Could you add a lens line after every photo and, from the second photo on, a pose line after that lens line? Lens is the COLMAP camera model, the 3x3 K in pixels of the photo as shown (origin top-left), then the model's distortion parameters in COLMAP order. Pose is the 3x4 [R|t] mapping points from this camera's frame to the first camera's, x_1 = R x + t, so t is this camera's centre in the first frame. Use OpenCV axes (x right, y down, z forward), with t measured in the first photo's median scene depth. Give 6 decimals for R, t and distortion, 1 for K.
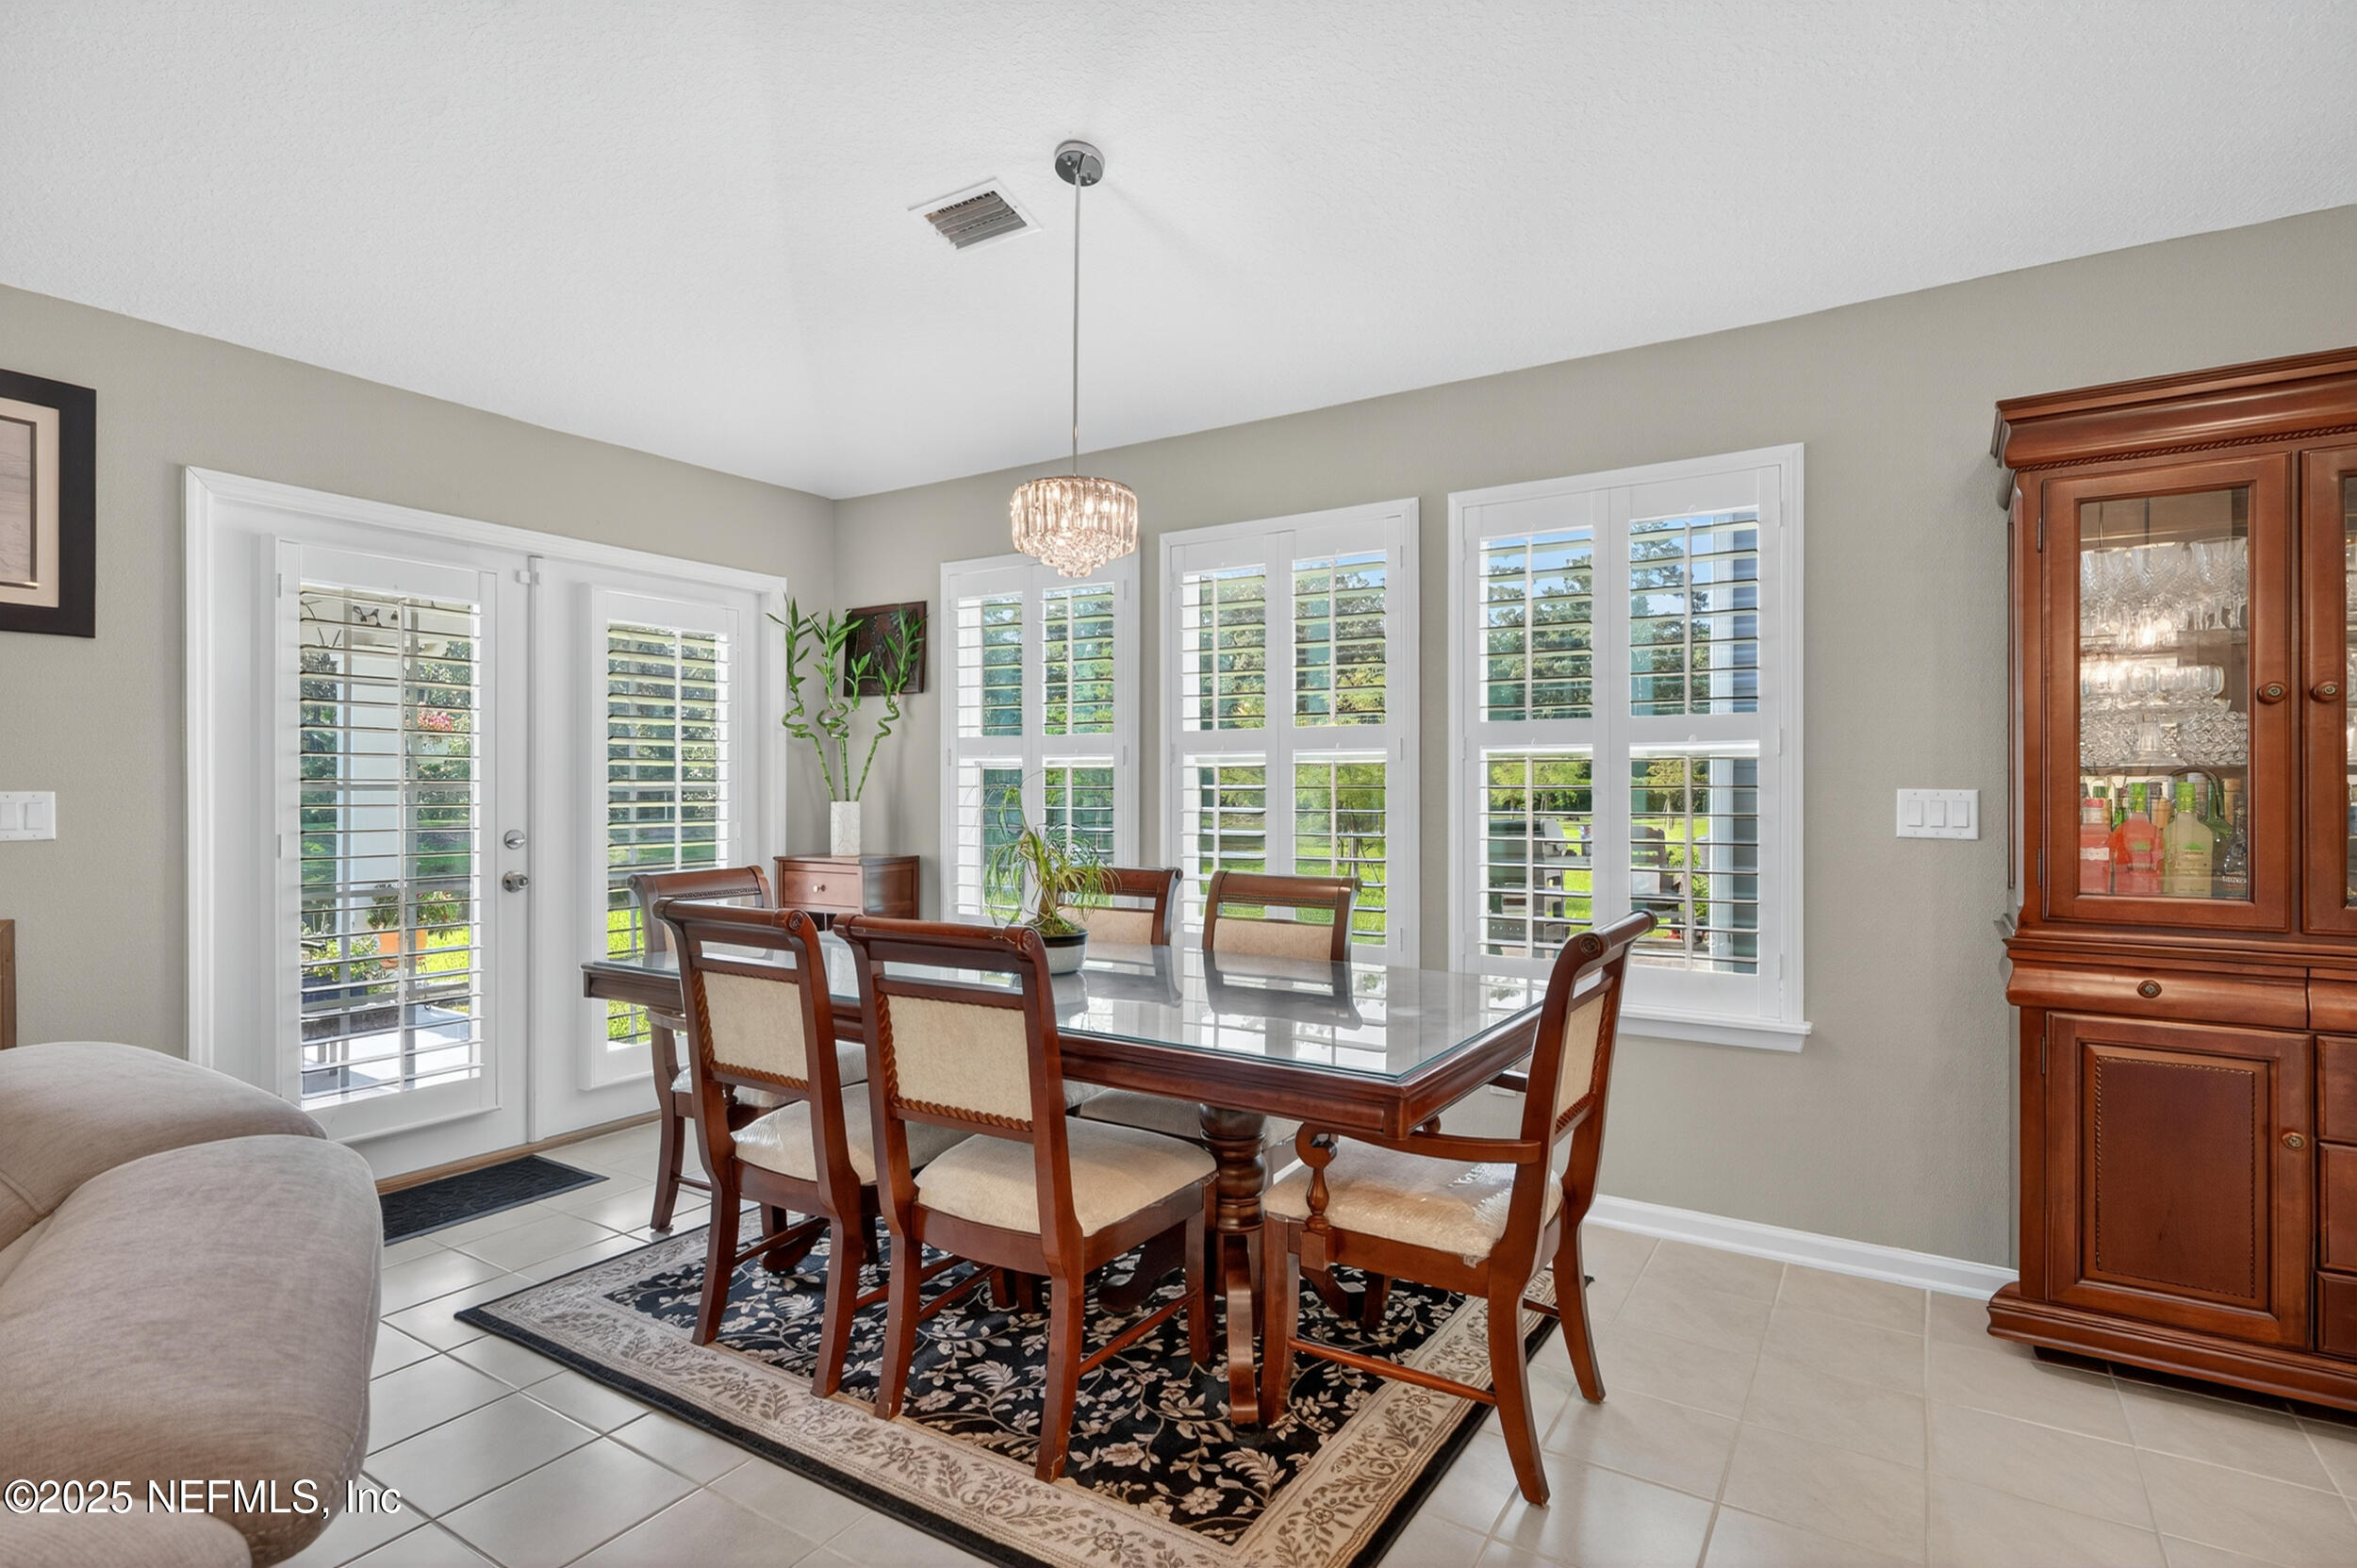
lens RADIAL K [[1180.5, 0, 1178.5], [0, 1180.5, 784.0], [0, 0, 1]] dist [-0.001415, -0.000195]
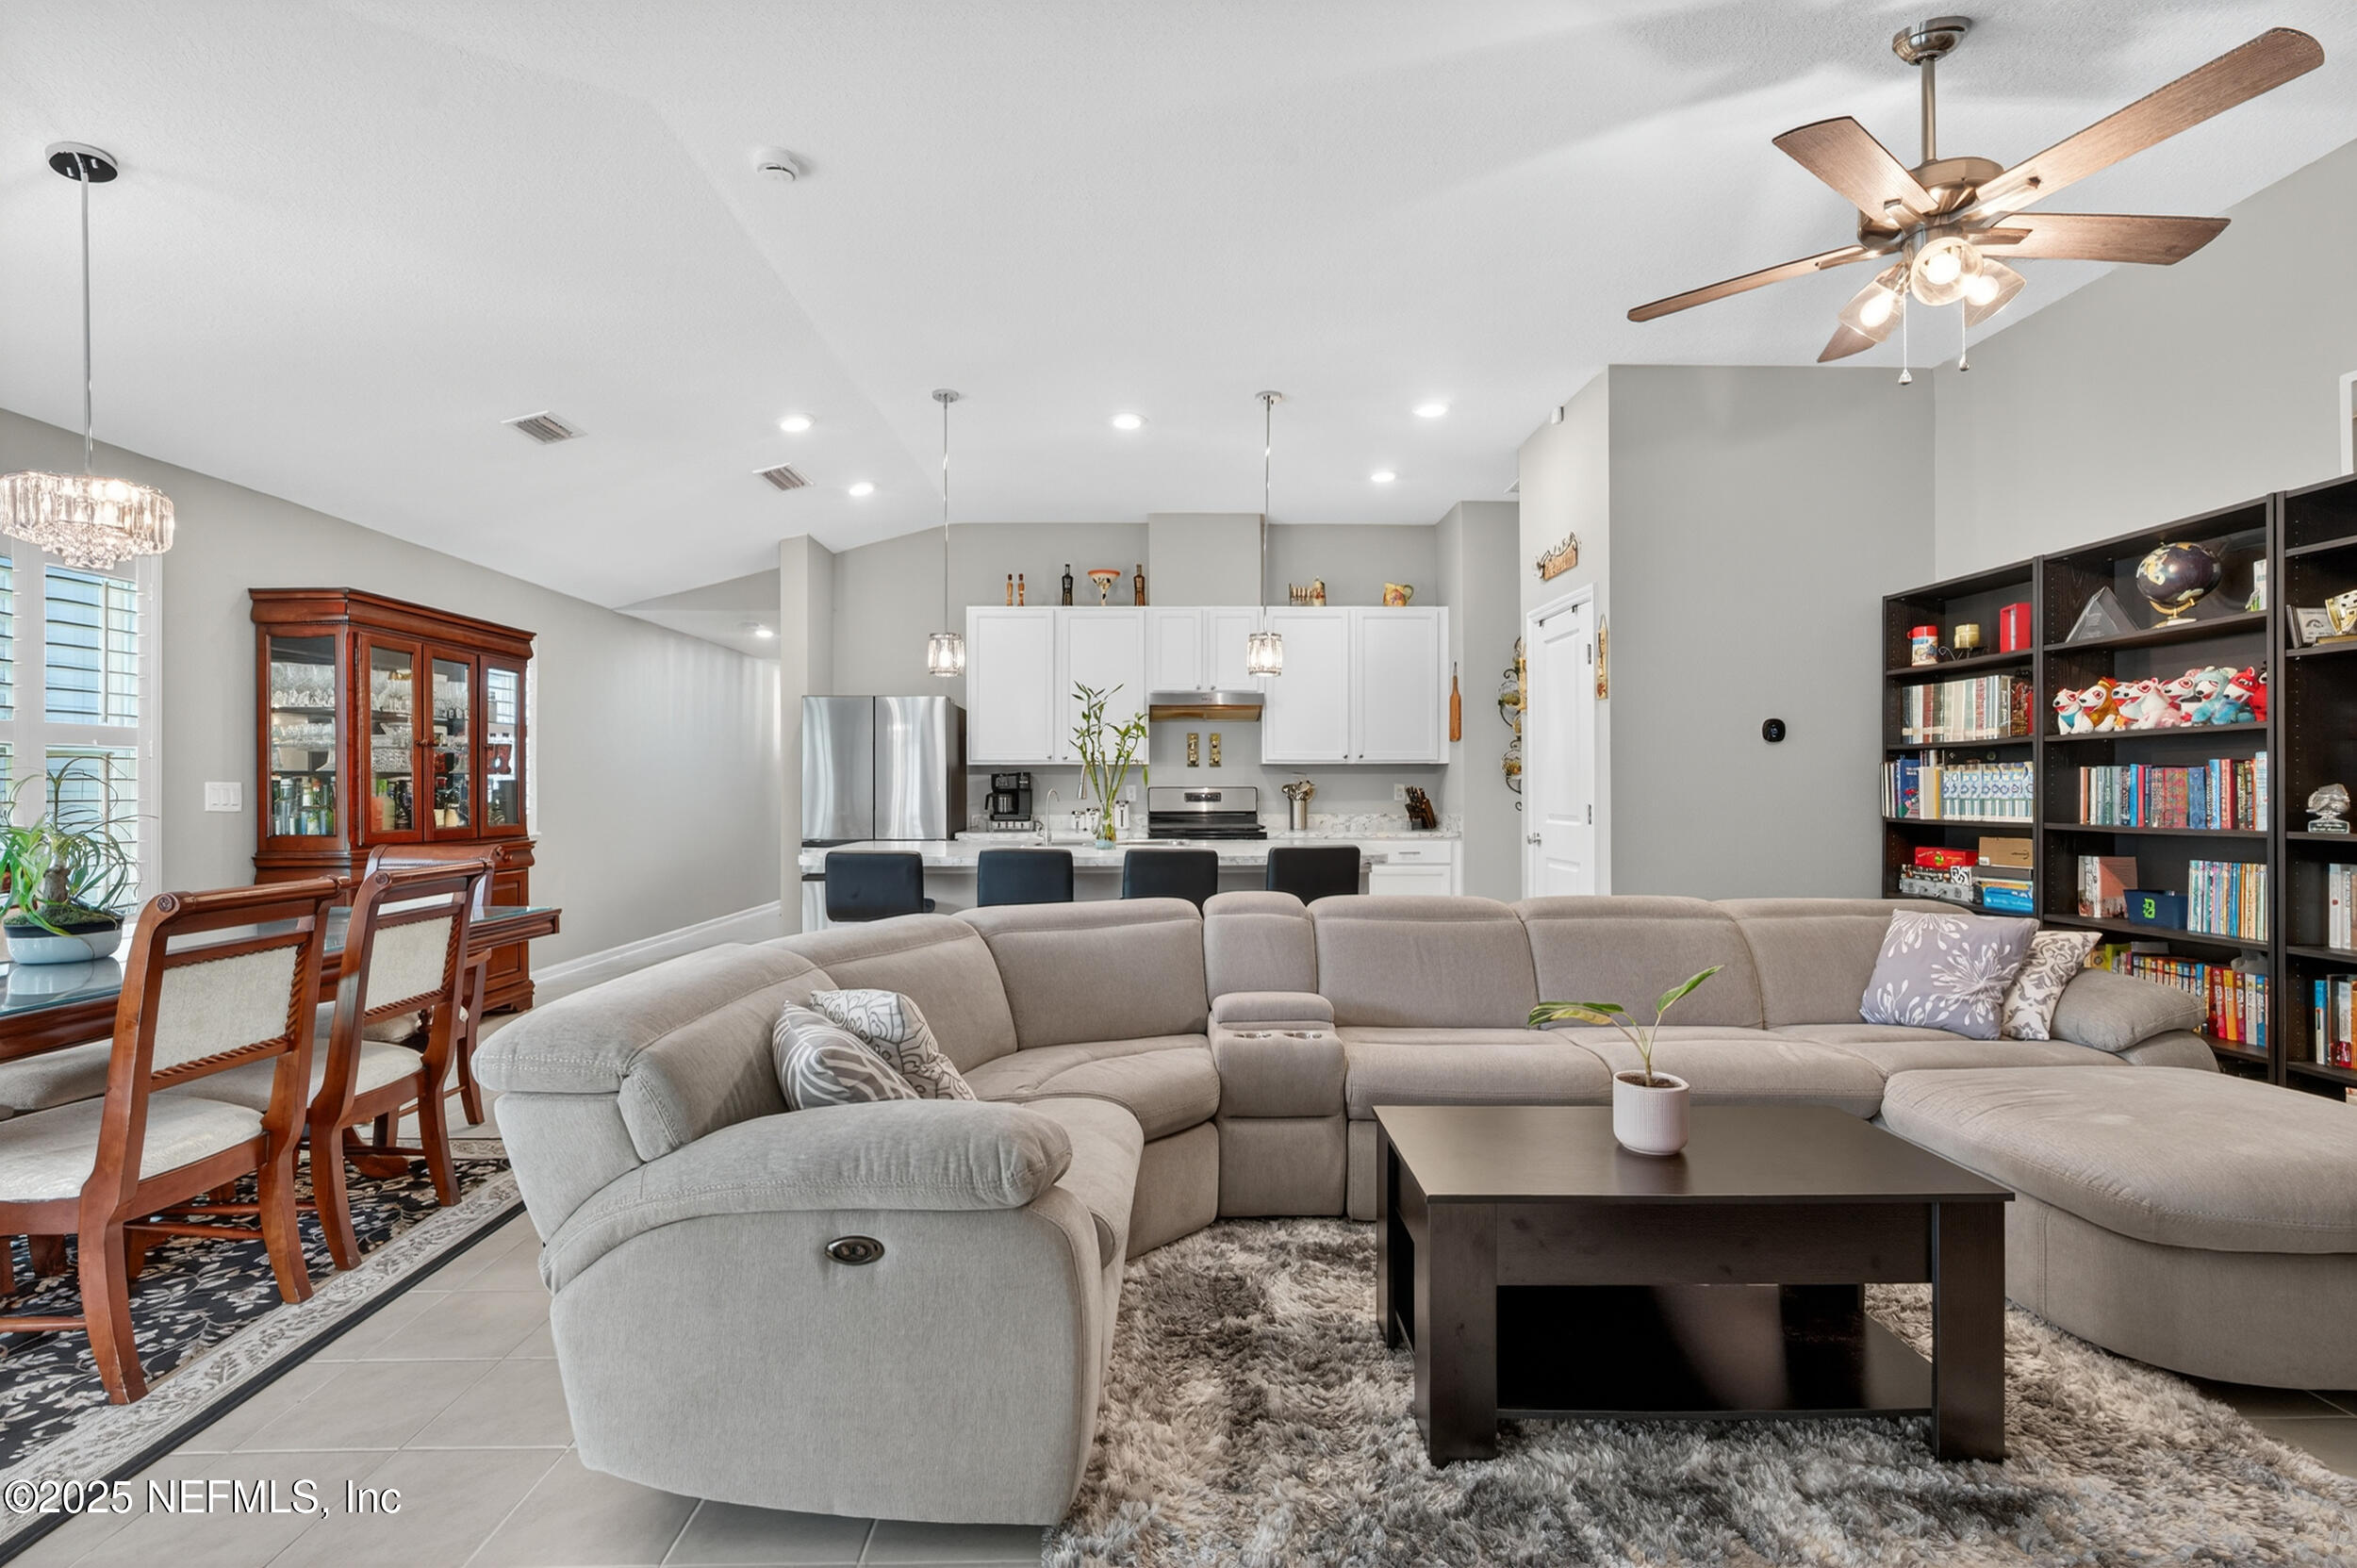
lens RADIAL K [[1061.8, 0, 1162.1], [0, 1061.8, 785.1], [0, 0, 1]] dist [-0.009509, 0.000085]
pose [[-0.545621, 0.003621, 0.838024, -1.560059], [0.001449, 0.999993, -0.003377, 0.017360], [-0.838031, -0.000628, -0.545622, 0.822087]]
